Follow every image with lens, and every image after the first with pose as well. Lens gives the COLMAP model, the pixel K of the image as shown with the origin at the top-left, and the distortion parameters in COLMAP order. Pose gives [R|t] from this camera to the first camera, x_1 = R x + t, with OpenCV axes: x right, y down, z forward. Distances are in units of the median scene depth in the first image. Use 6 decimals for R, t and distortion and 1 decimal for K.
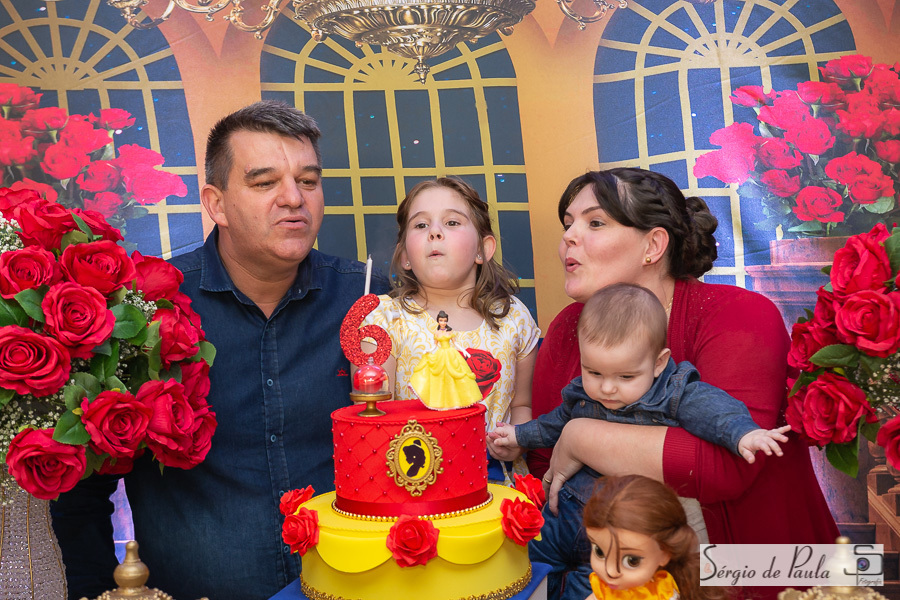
lens RADIAL K [[1346.2, 0, 450.0], [0, 1346.2, 300.0], [0, 0, 1]] dist [0.016962, -0.072289]
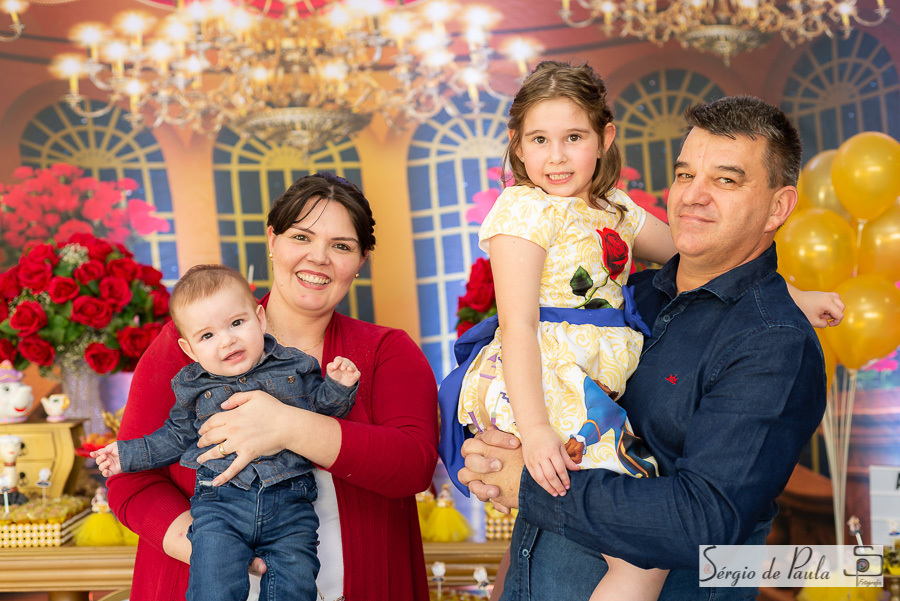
lens RADIAL K [[1333.1, 0, 450.0], [0, 1333.1, 300.5], [0, 0, 1]] dist [0.021654, -0.007086]
pose [[0.999961, 0.003428, 0.008183, 0.150568], [-0.003361, 0.999961, -0.008201, 0.024654], [-0.008211, 0.008173, 0.999933, -0.705807]]
